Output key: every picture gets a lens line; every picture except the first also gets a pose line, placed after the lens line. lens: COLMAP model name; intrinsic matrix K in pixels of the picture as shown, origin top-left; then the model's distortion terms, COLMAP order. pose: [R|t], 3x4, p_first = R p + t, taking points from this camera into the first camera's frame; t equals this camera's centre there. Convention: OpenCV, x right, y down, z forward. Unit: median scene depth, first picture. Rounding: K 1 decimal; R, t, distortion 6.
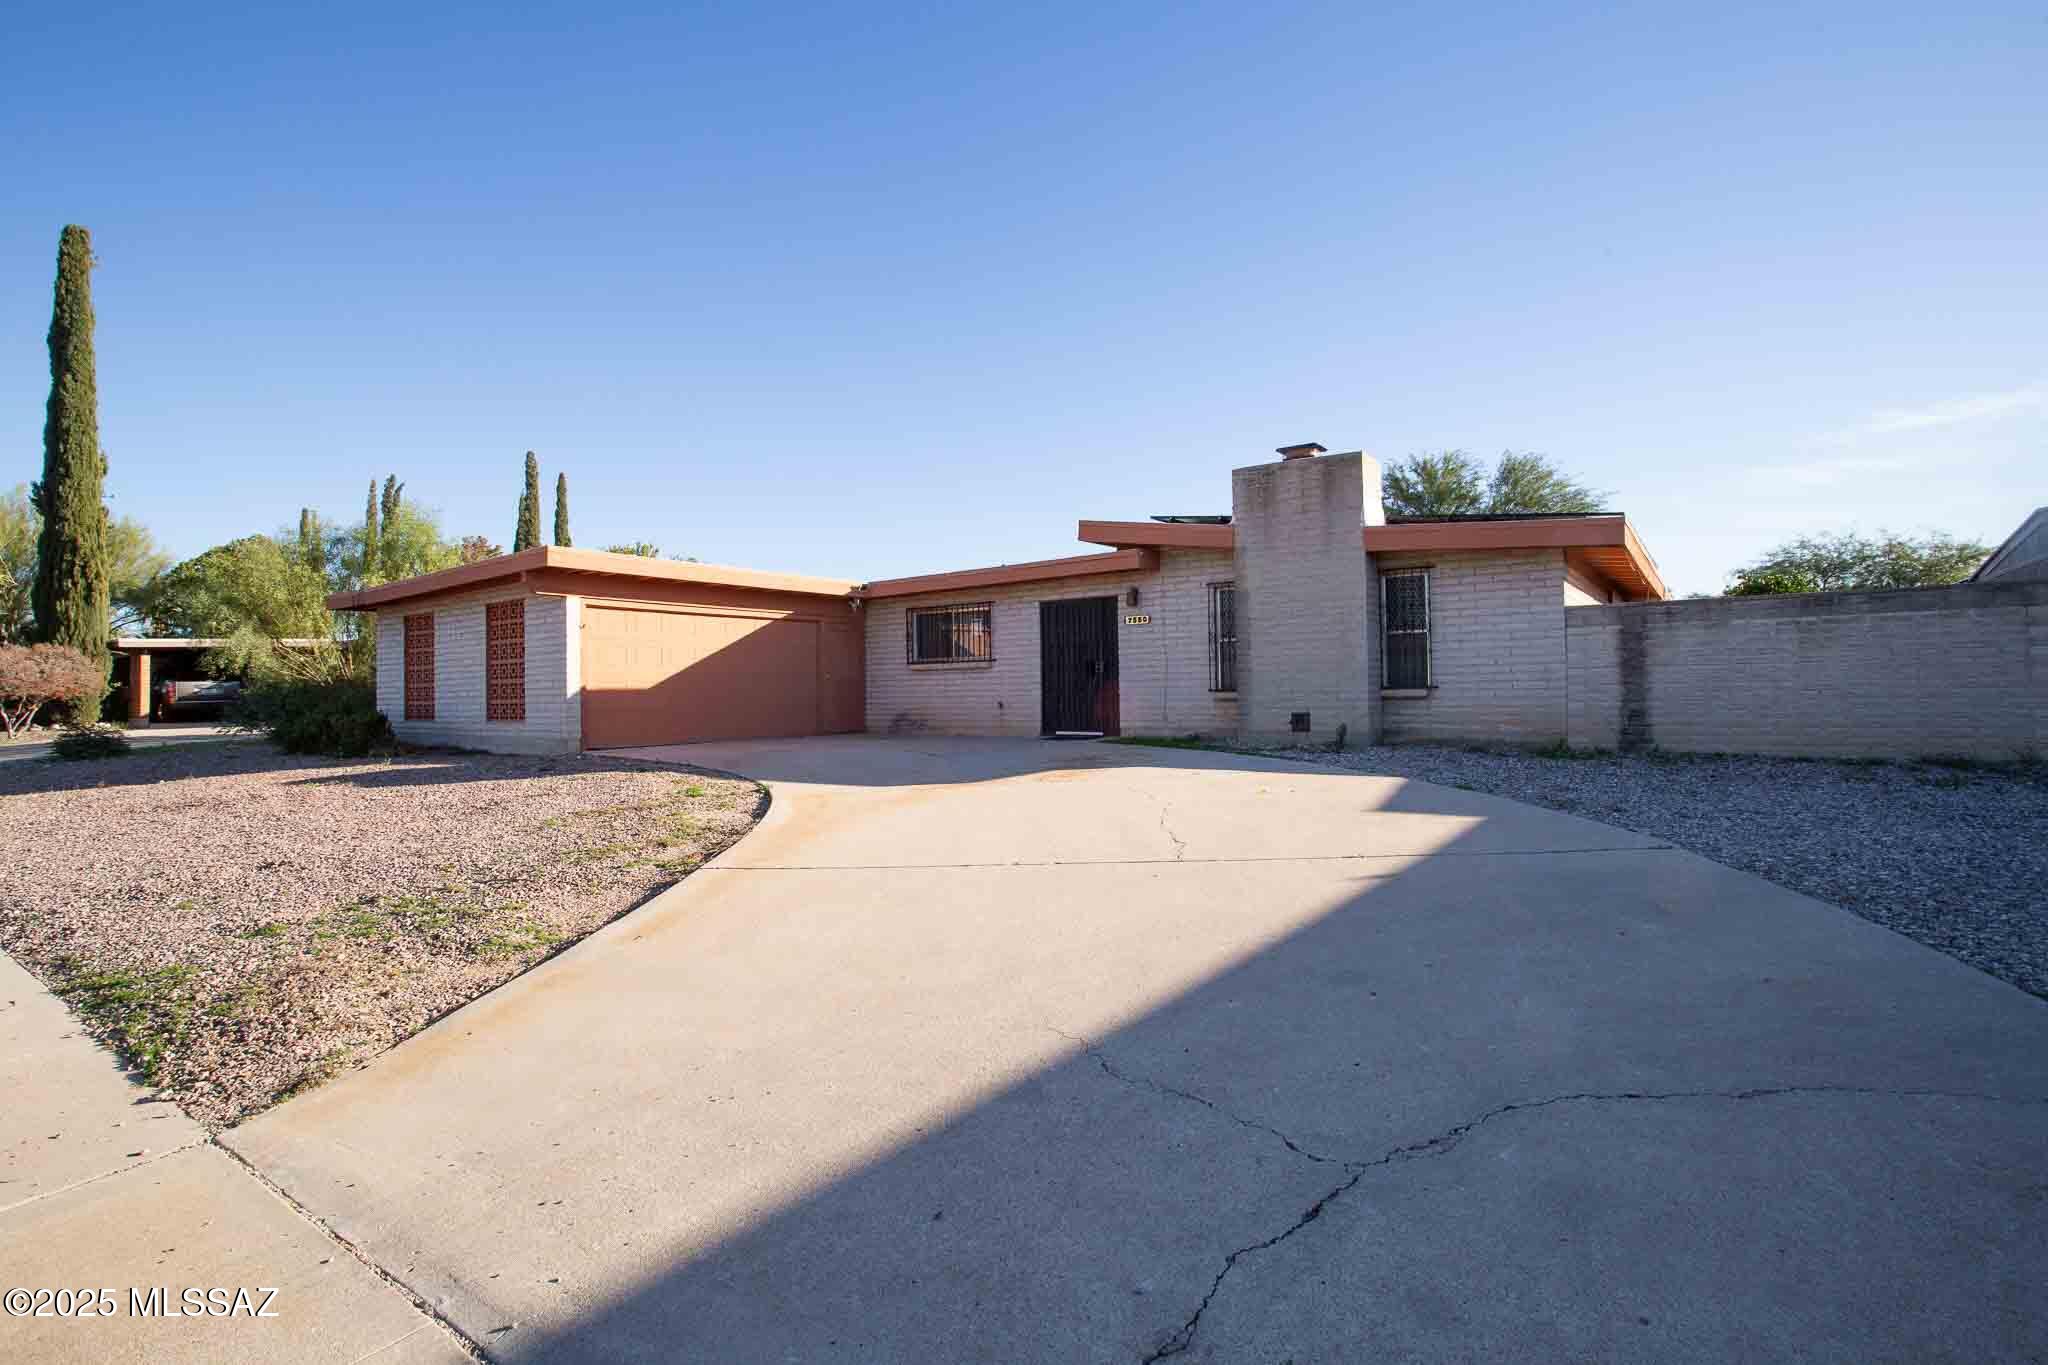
lens RADIAL K [[1005.2, 0, 1029.1], [0, 1005.2, 671.0], [0, 0, 1]] dist [-0.084727, 0.036270]
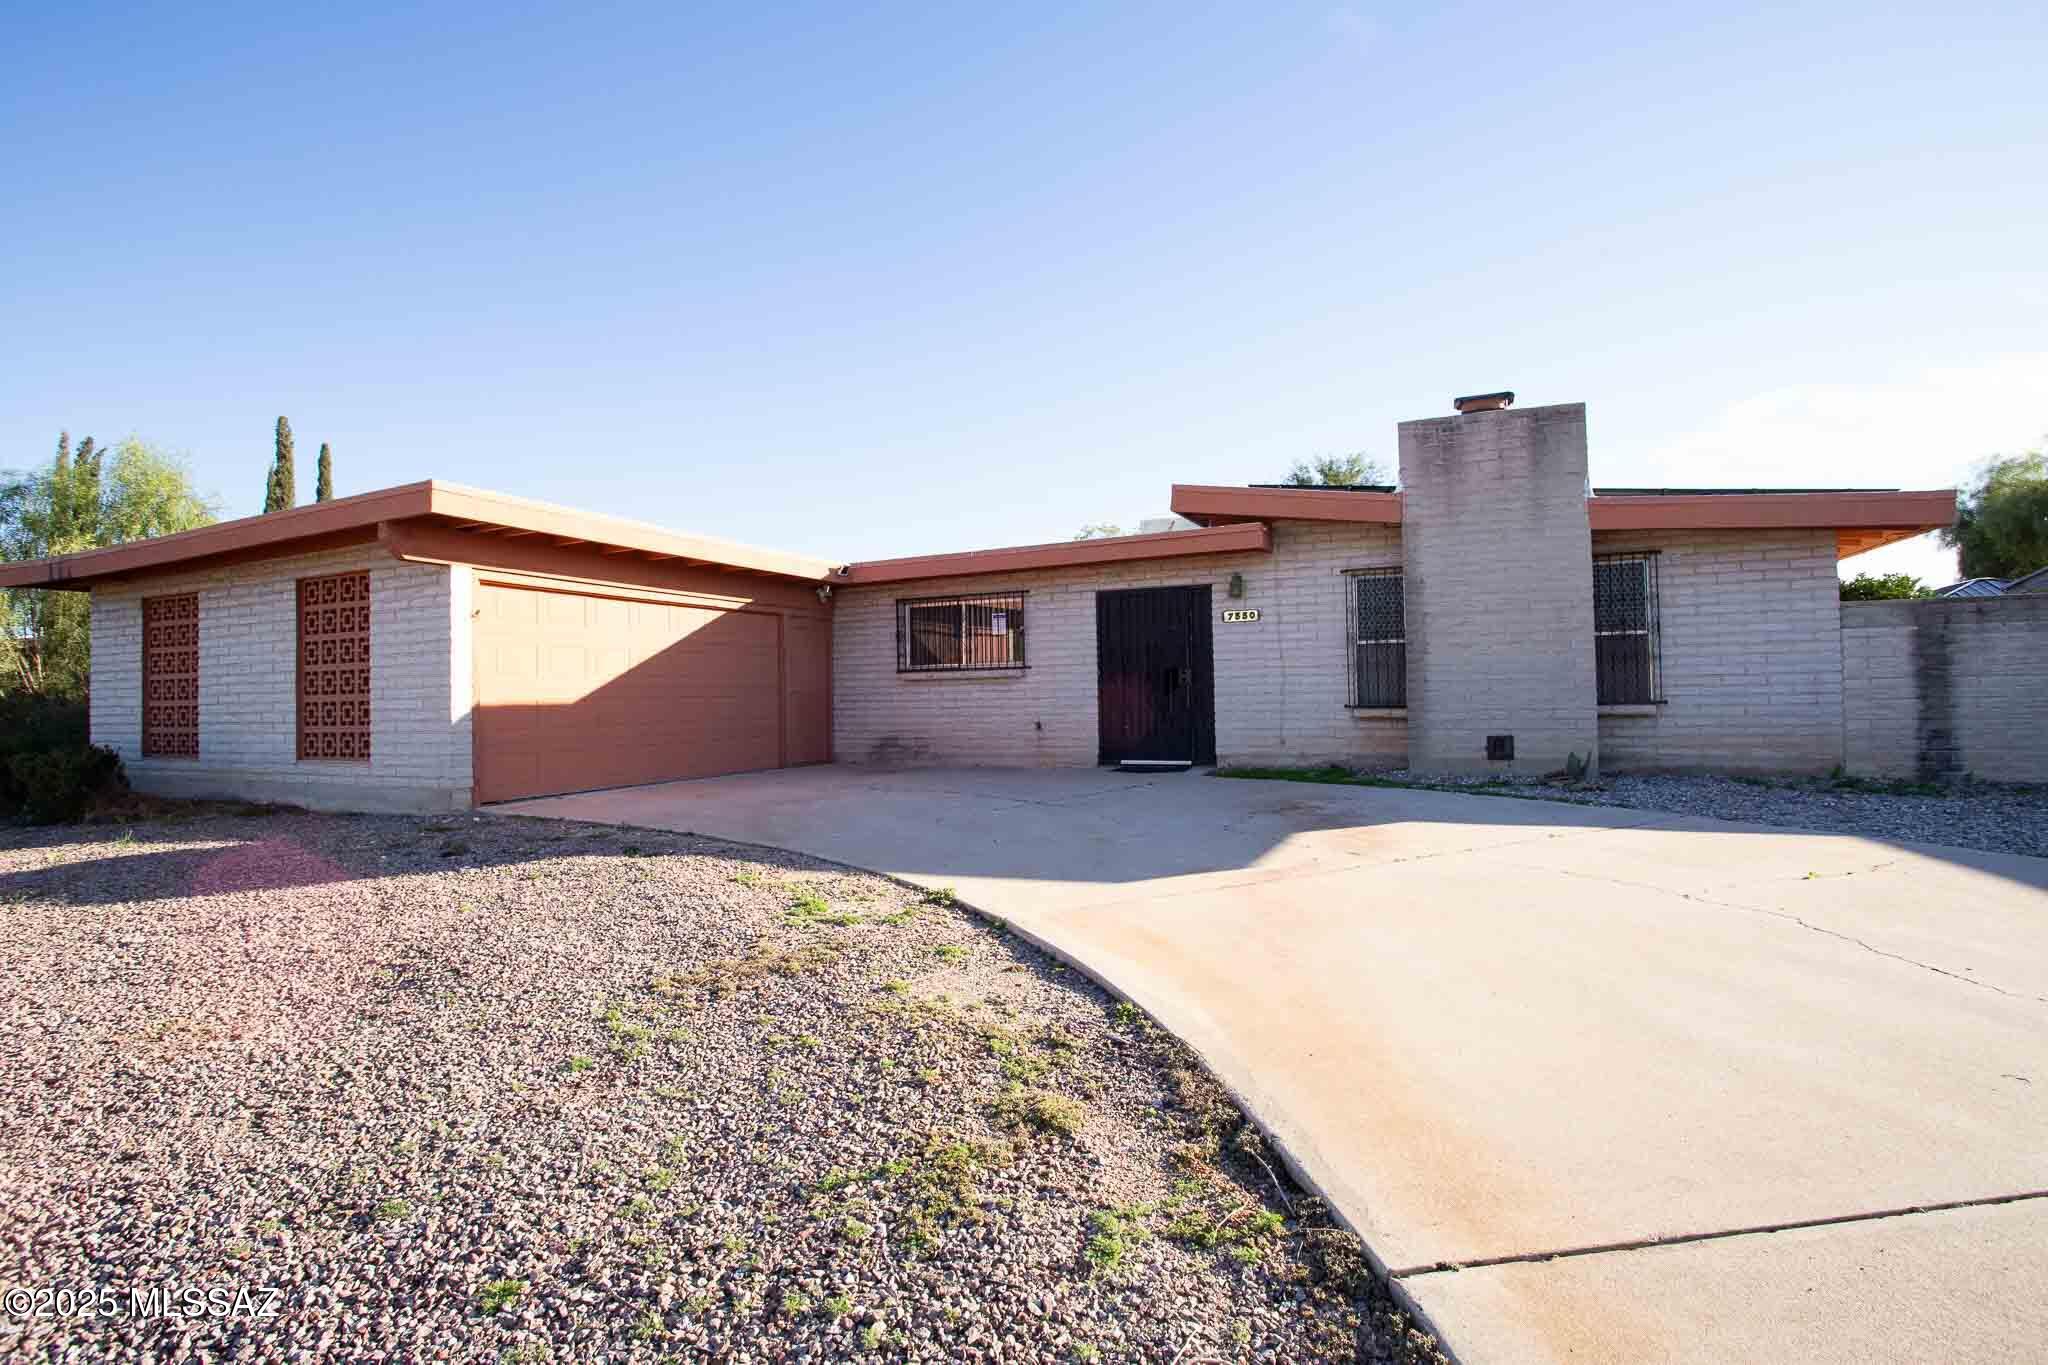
lens RADIAL K [[1005.2, 0, 1029.1], [0, 1005.2, 671.0], [0, 0, 1]] dist [-0.084727, 0.036270]
pose [[0.979029, 0.001760, 0.203714, -0.210754], [-0.000160, 0.999969, -0.007872, -0.002270], [-0.203721, 0.007674, 0.978999, 0.278085]]
